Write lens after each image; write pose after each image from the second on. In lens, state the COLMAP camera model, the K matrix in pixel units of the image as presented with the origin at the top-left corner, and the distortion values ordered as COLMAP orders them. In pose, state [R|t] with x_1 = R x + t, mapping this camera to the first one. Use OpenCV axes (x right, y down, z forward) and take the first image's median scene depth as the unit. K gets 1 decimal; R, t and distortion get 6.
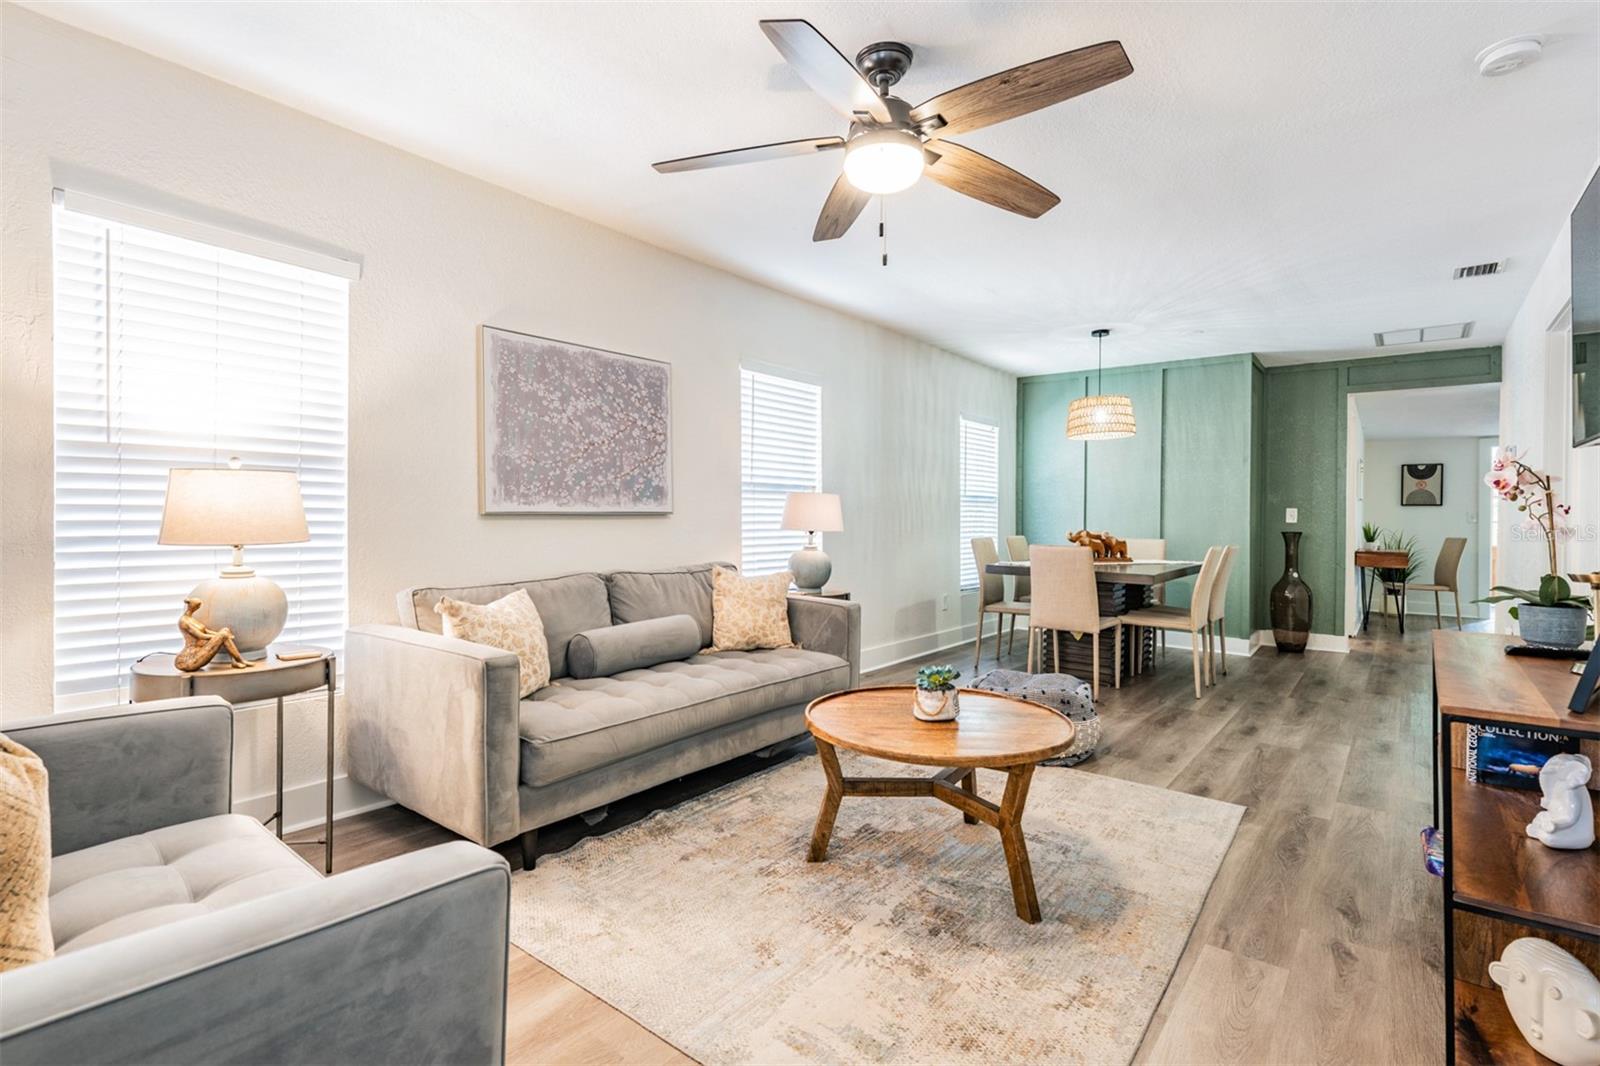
lens RADIAL K [[759.9, 0, 793.3], [0, 759.9, 512.8], [0, 0, 1]] dist [0.001678, 0.000246]
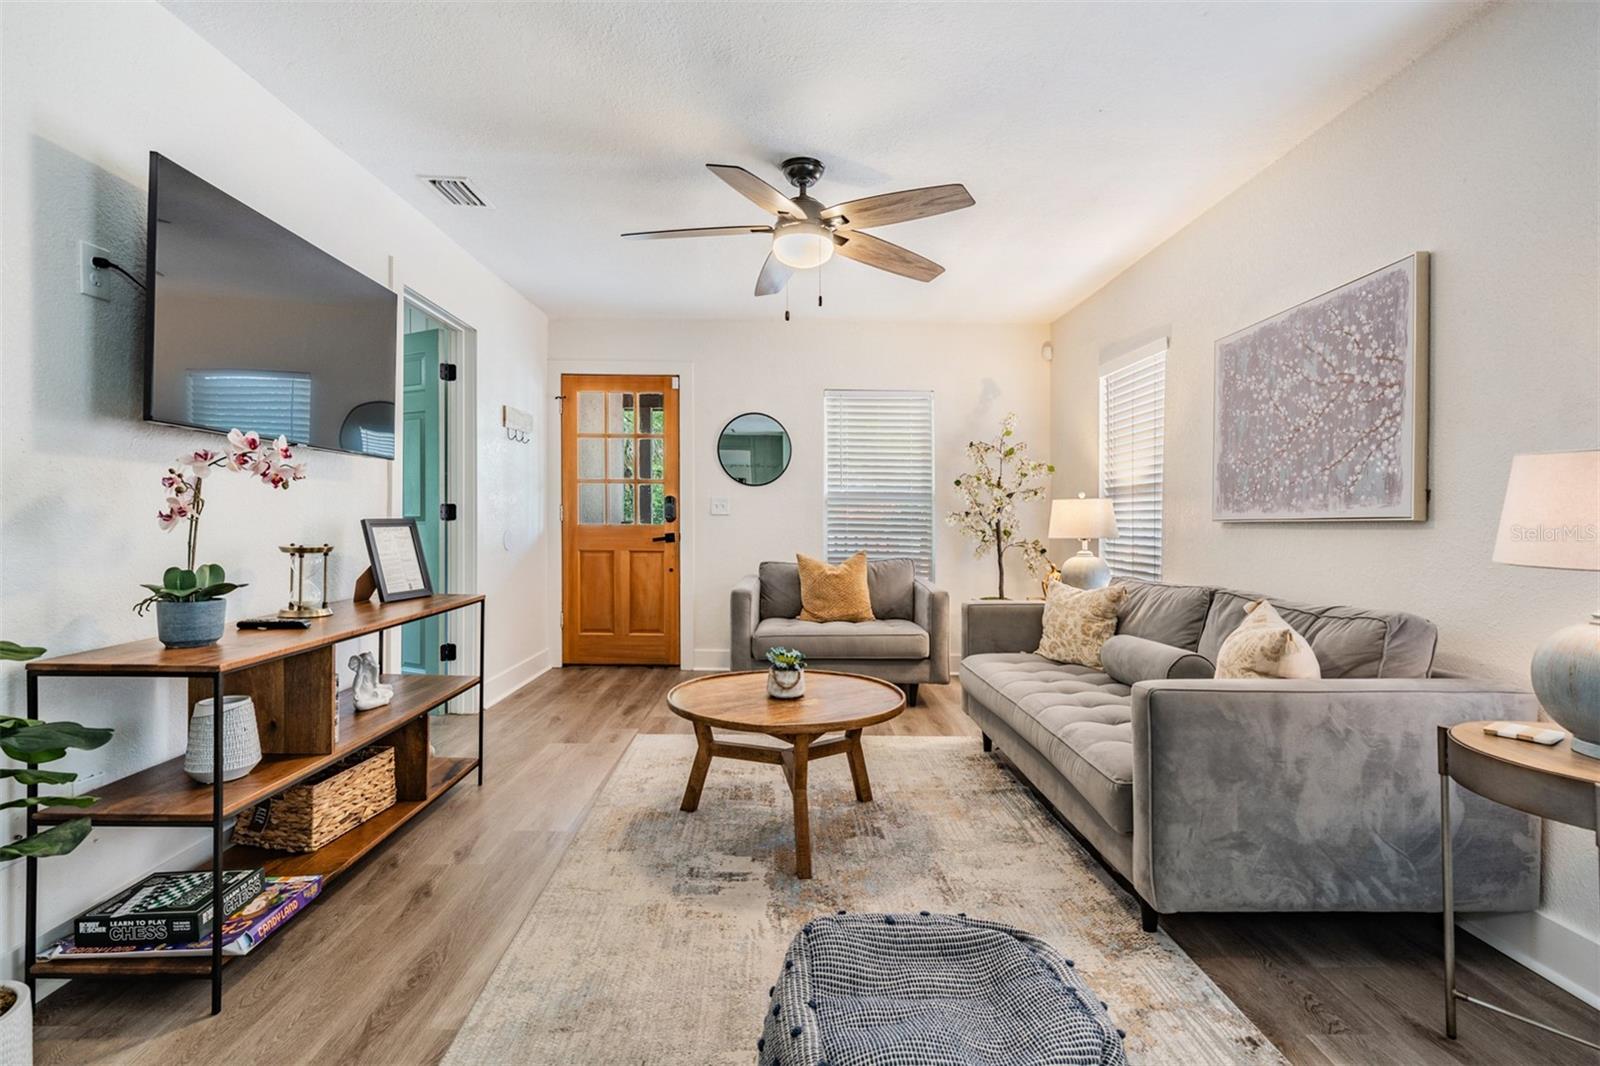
lens RADIAL K [[759.9, 0, 793.3], [0, 759.9, 512.8], [0, 0, 1]] dist [0.001678, 0.000246]
pose [[-0.775793, -0.027467, -0.630390, 0.621314], [-0.019660, 0.999619, -0.019360, 0.017885], [0.630682, -0.002626, -0.776037, 1.303398]]
